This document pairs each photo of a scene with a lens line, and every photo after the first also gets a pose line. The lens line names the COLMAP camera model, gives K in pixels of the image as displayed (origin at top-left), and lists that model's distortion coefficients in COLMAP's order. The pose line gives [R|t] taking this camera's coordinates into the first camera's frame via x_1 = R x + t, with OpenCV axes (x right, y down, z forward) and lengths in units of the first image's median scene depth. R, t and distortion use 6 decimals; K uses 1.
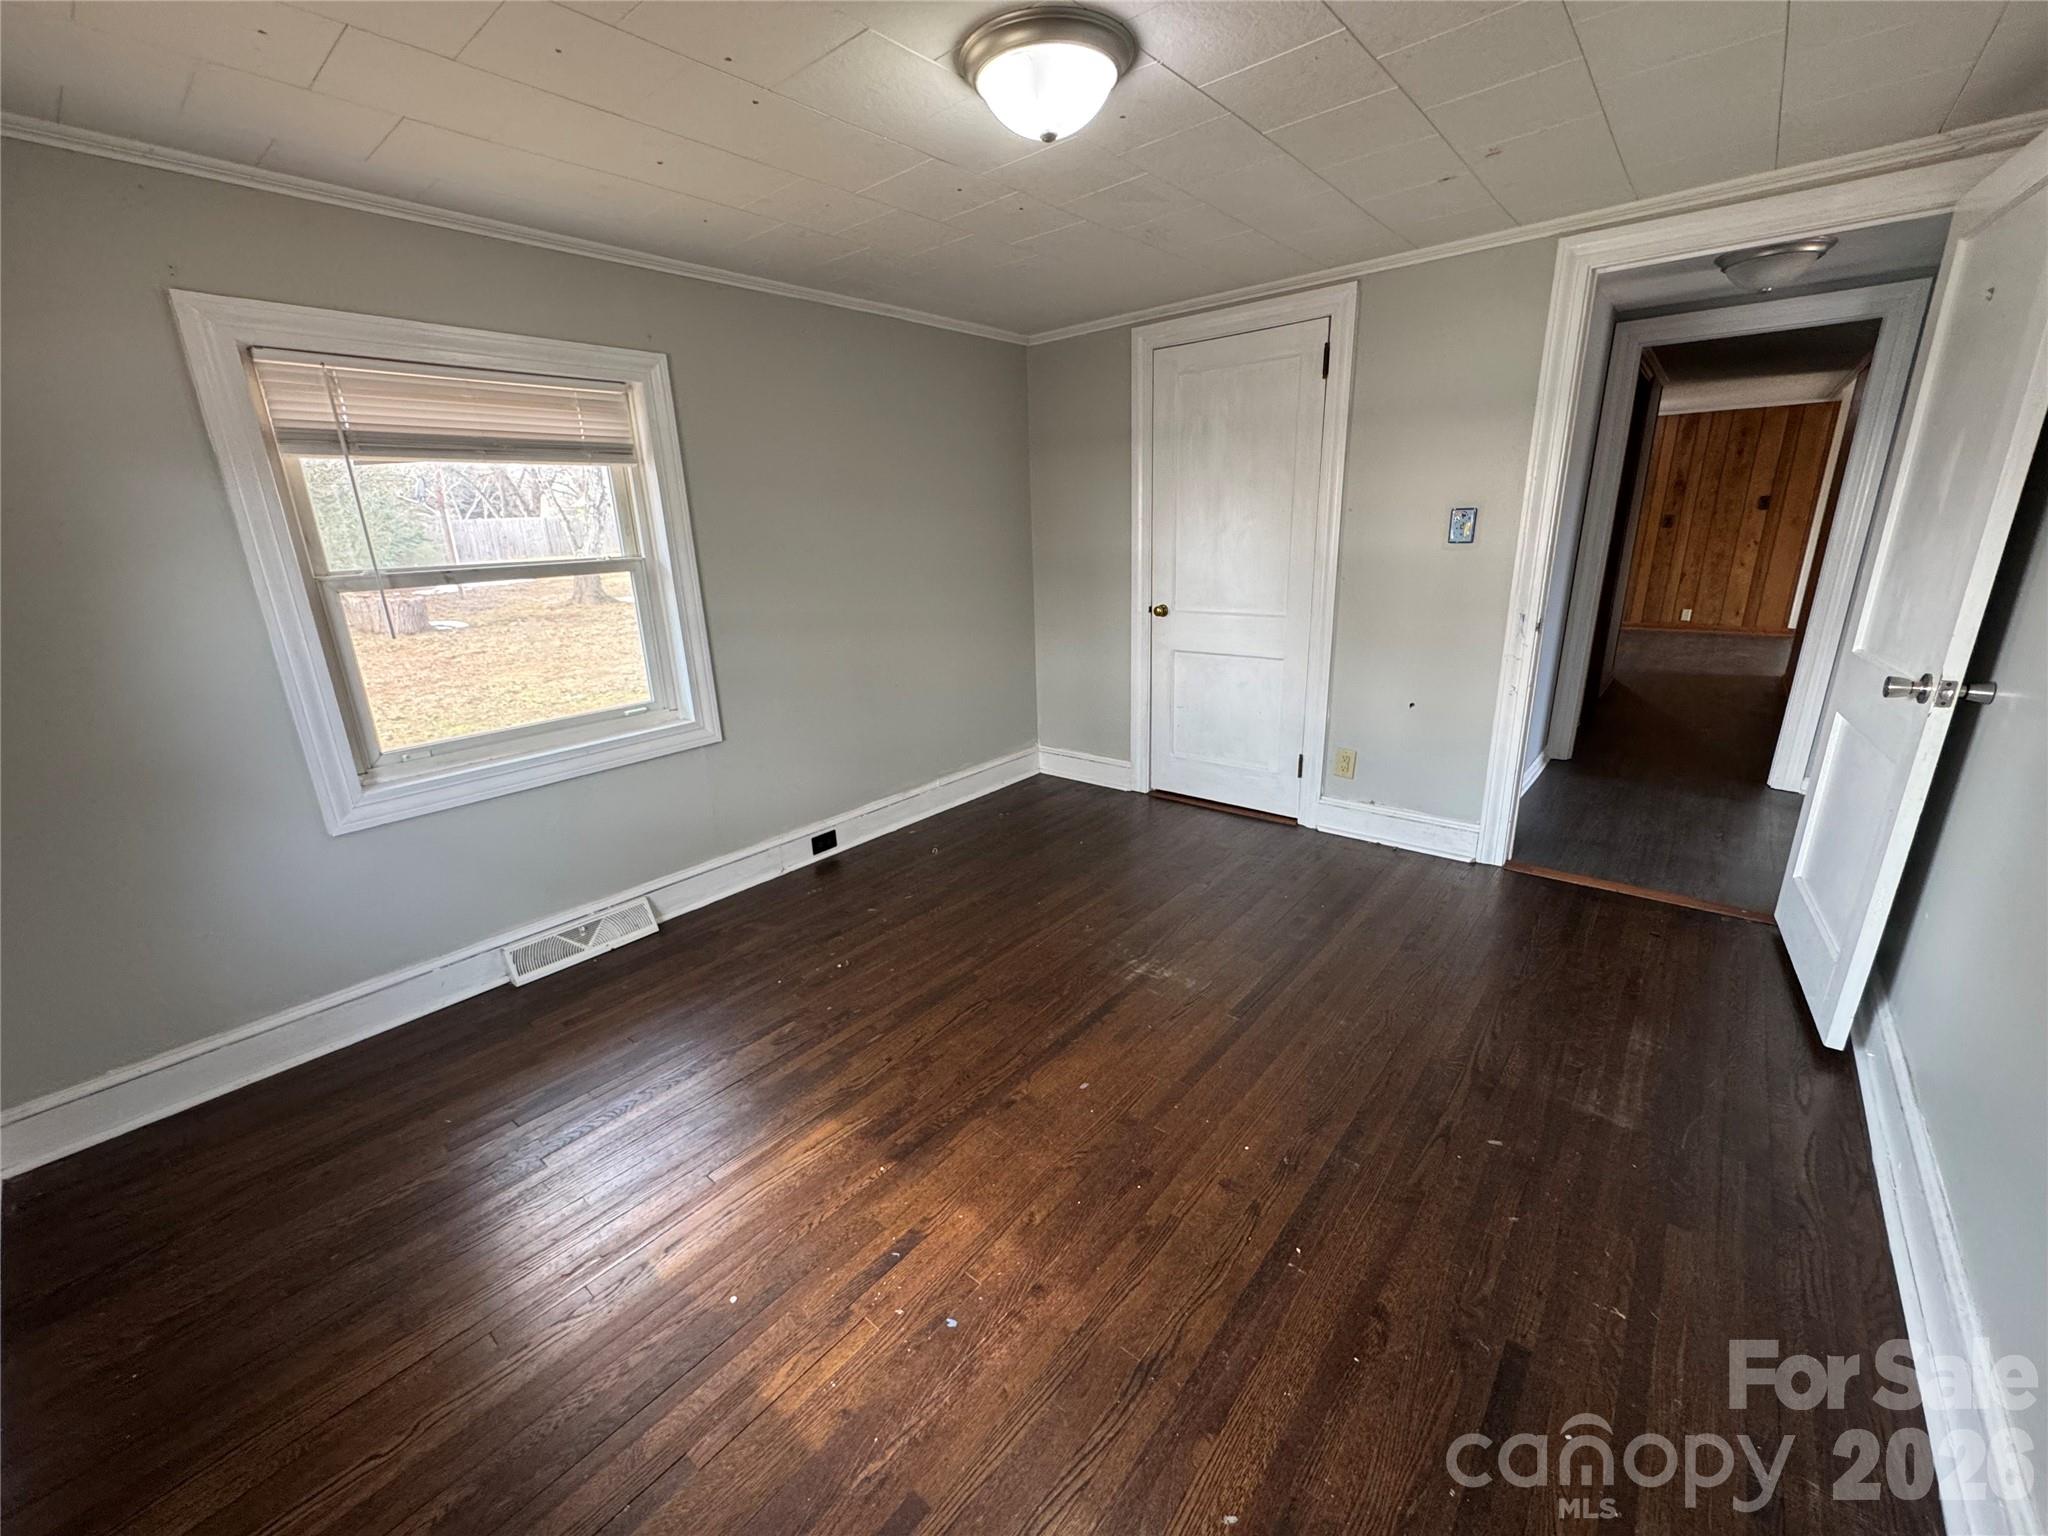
lens RADIAL K [[814.8, 0, 1020.9], [0, 814.8, 770.4], [0, 0, 1]] dist [-0.003259, 0.000017]
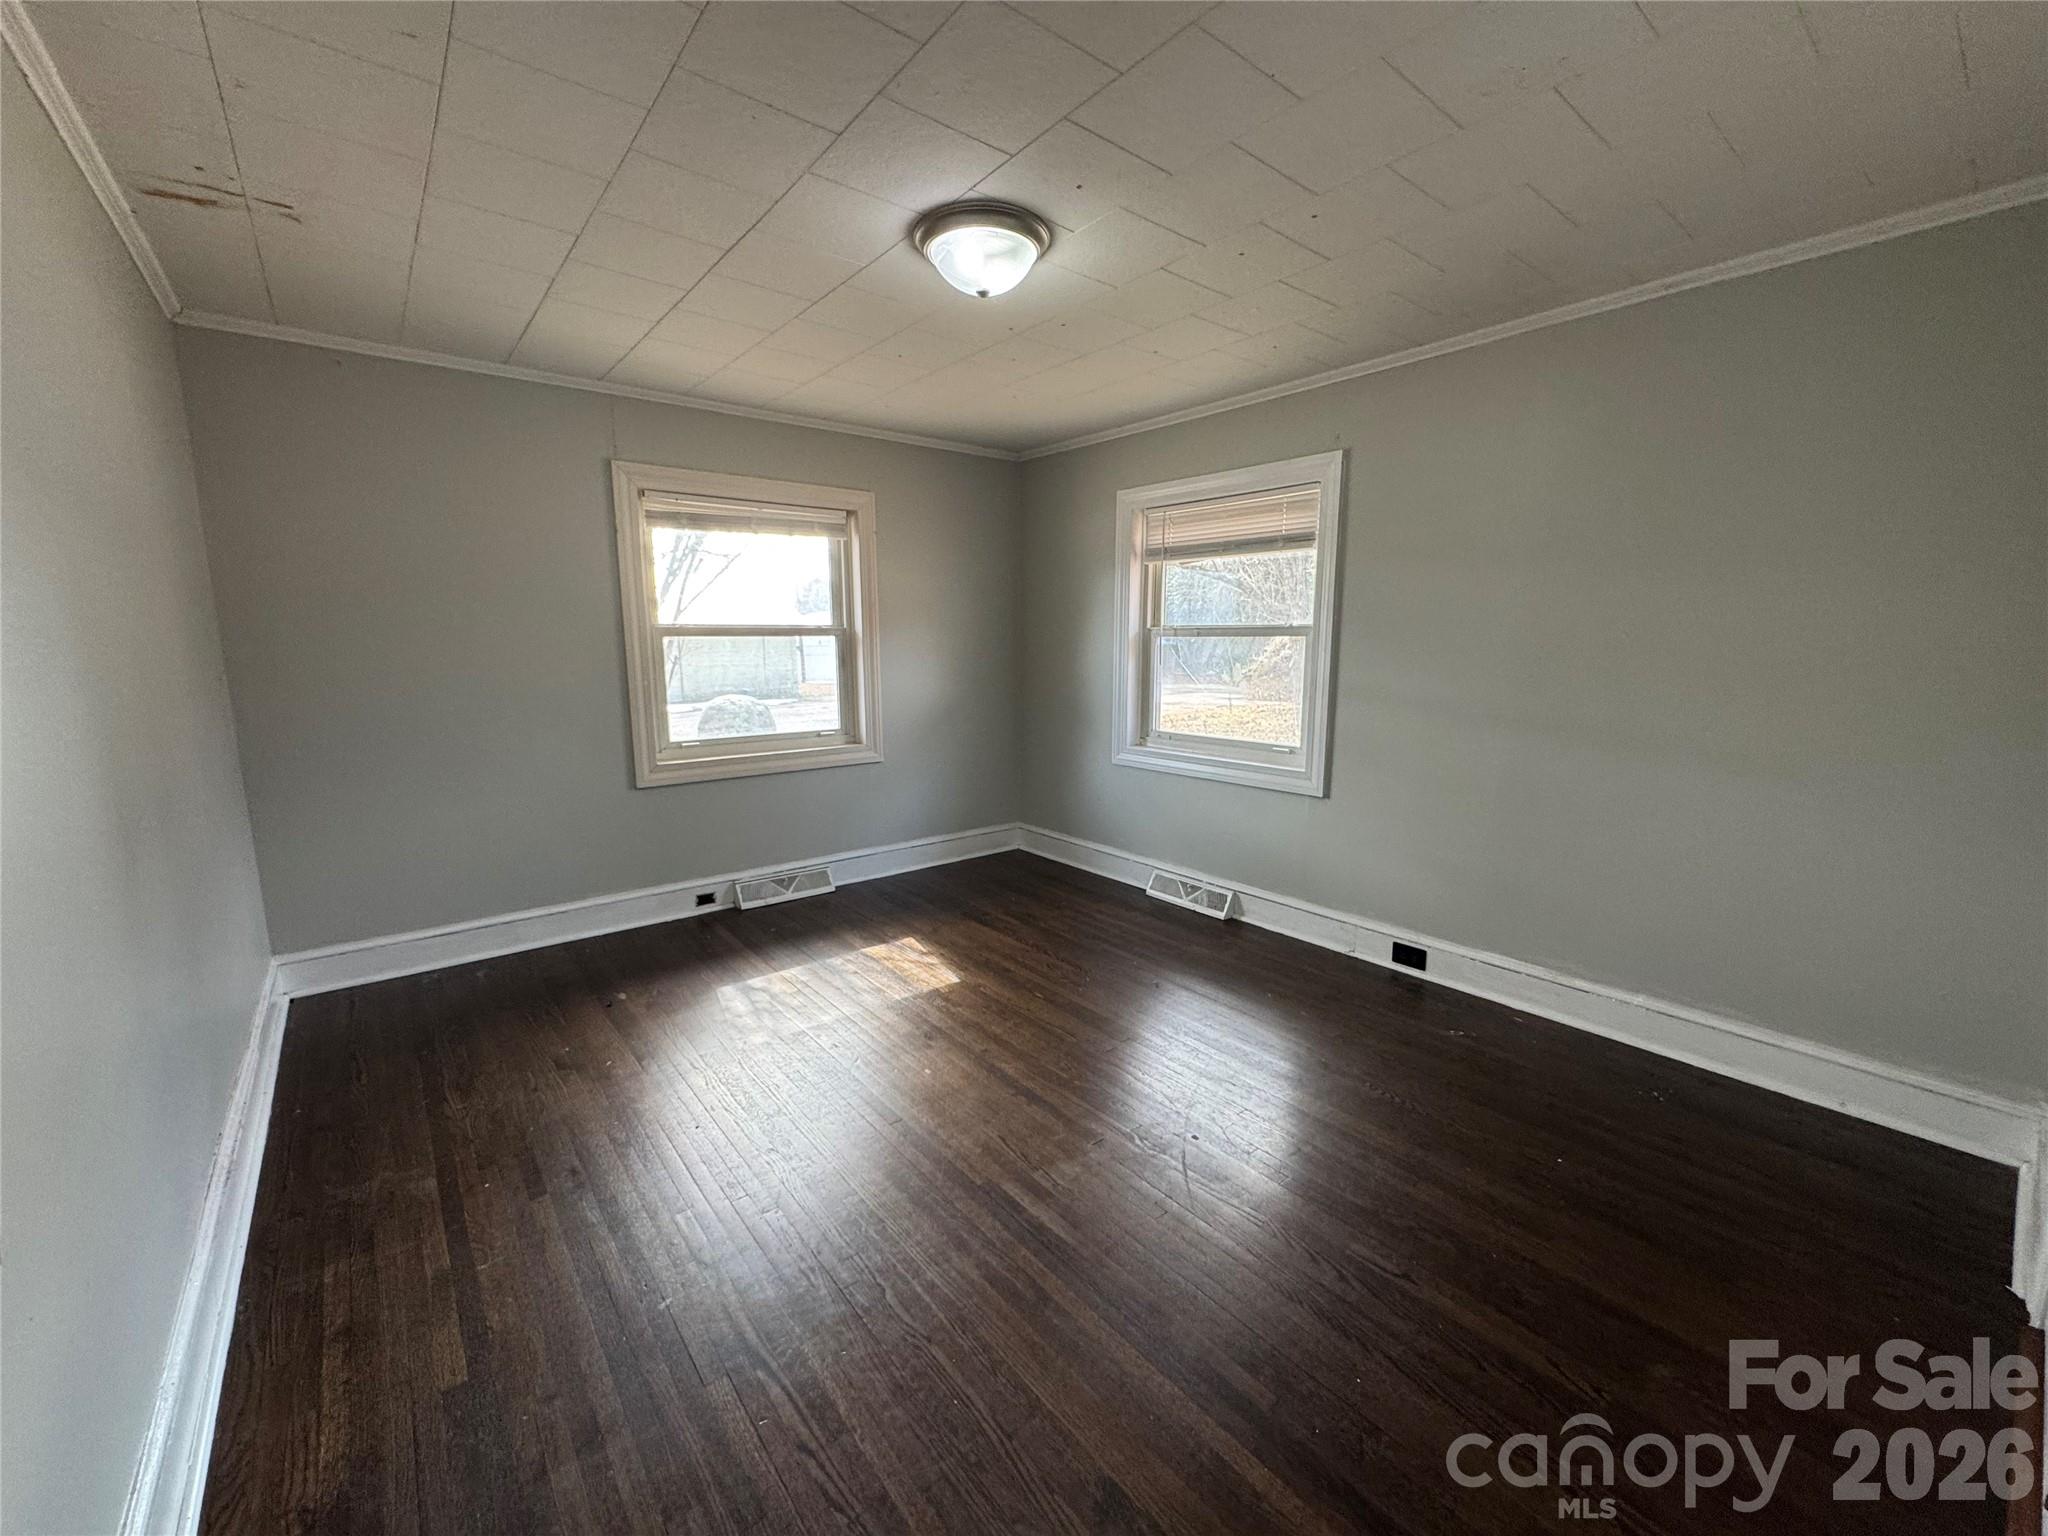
lens RADIAL K [[827.2, 0, 1016.0], [0, 827.2, 760.3], [0, 0, 1]] dist [0.016115, -0.000002]
pose [[-0.192554, 0.190611, -0.962596, 0.835291], [-0.272751, 0.931902, 0.239094, -0.260895], [0.942619, 0.308588, -0.127452, 0.848030]]
